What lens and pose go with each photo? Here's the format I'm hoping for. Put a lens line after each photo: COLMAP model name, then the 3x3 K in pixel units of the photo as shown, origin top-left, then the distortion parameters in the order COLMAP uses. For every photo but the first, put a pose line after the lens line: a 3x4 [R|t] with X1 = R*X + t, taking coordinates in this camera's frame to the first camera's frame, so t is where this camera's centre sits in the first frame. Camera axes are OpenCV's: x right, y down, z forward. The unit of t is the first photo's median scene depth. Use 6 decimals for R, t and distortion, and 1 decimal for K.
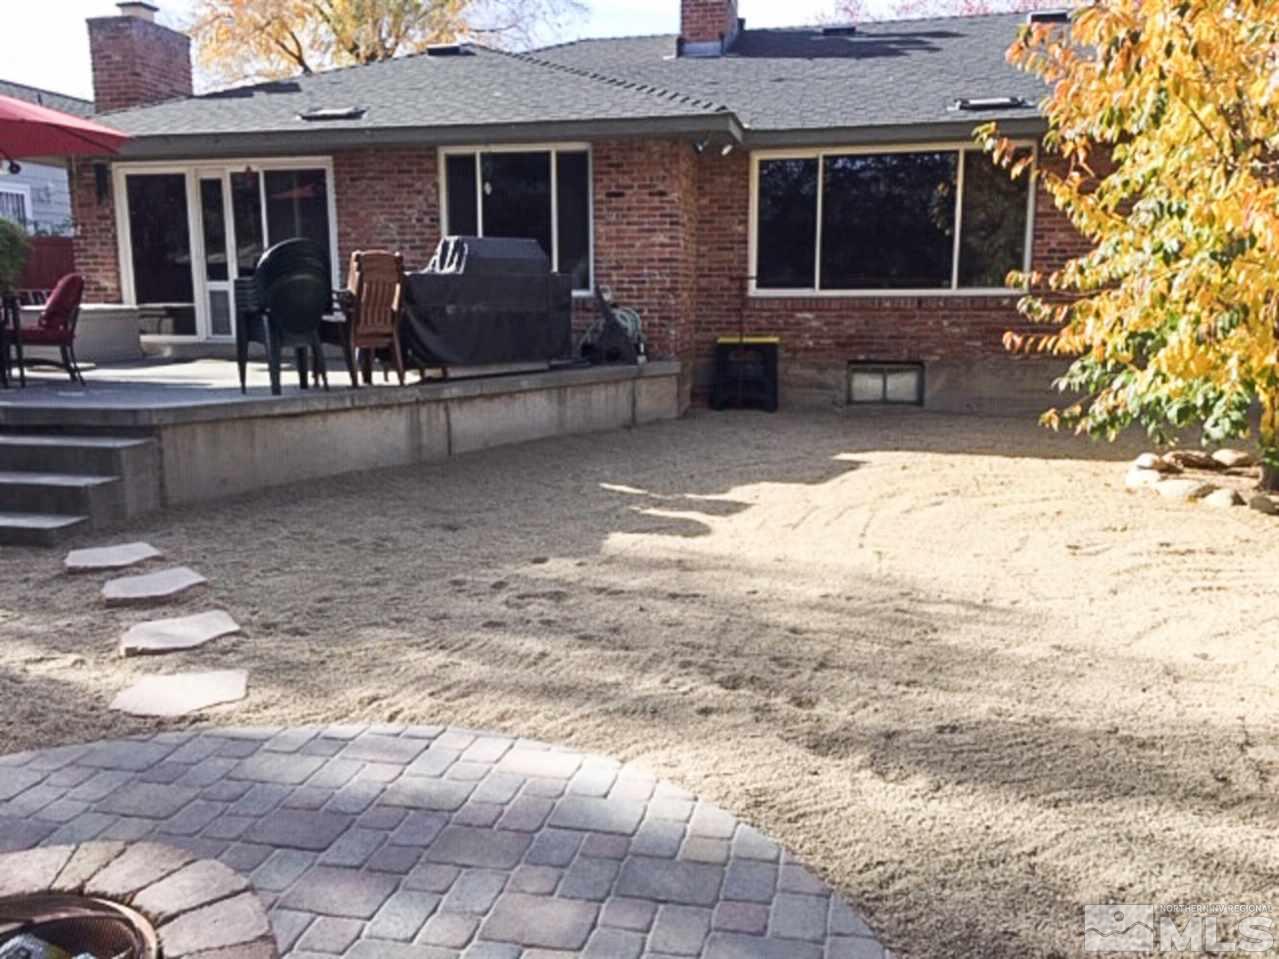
lens RADIAL K [[1095.8, 0, 634.6], [0, 1095.8, 481.1], [0, 0, 1]] dist [0.029828, -0.005977]
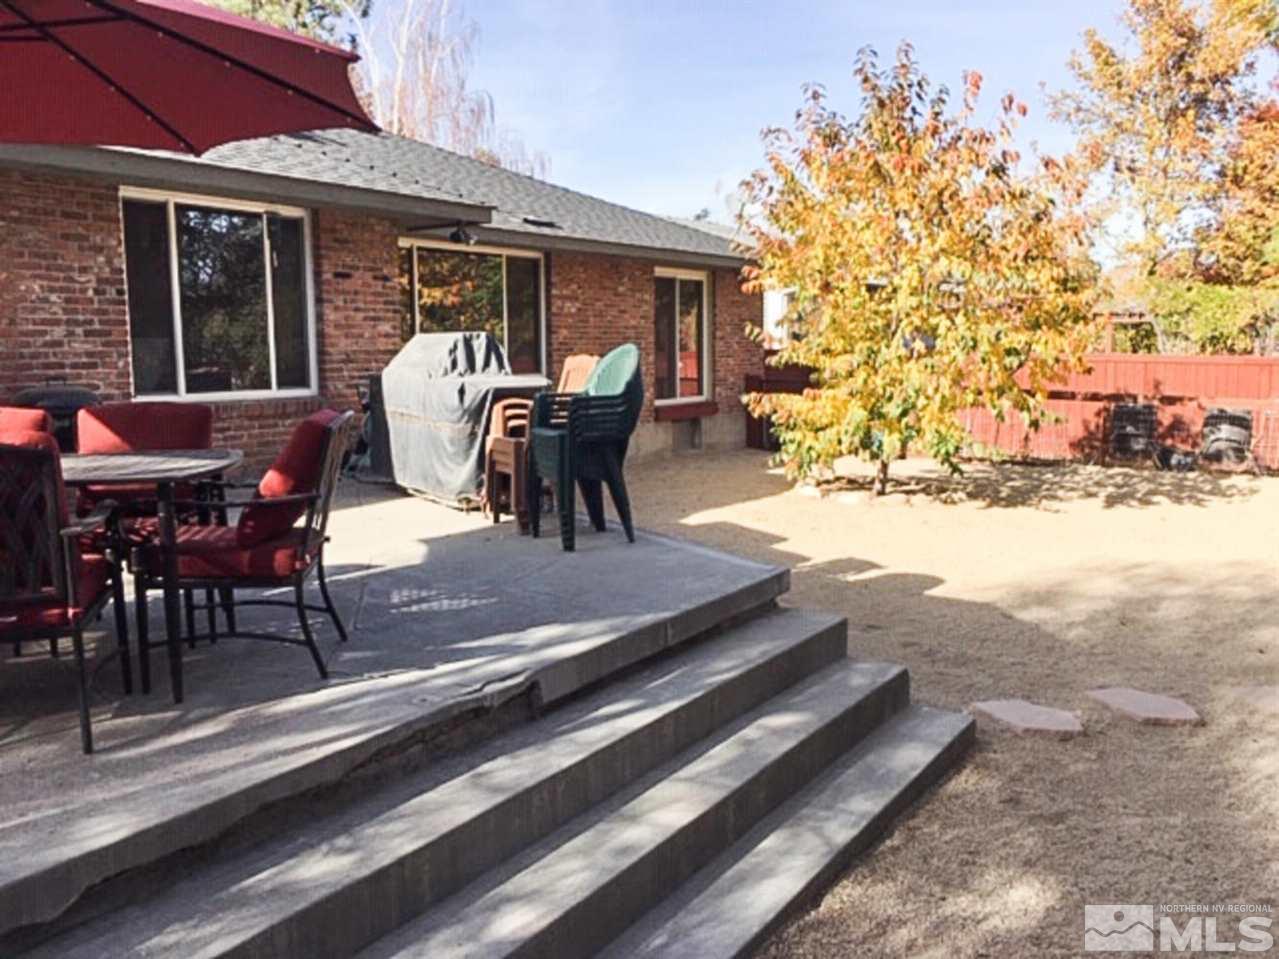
lens RADIAL K [[1095.8, 0, 634.6], [0, 1095.8, 481.1], [0, 0, 1]] dist [0.029828, -0.005977]
pose [[0.345665, -0.120991, 0.930525, -2.045941], [0.151497, 0.985839, 0.071906, -0.362511], [-0.926048, 0.116117, 0.359100, 1.394269]]
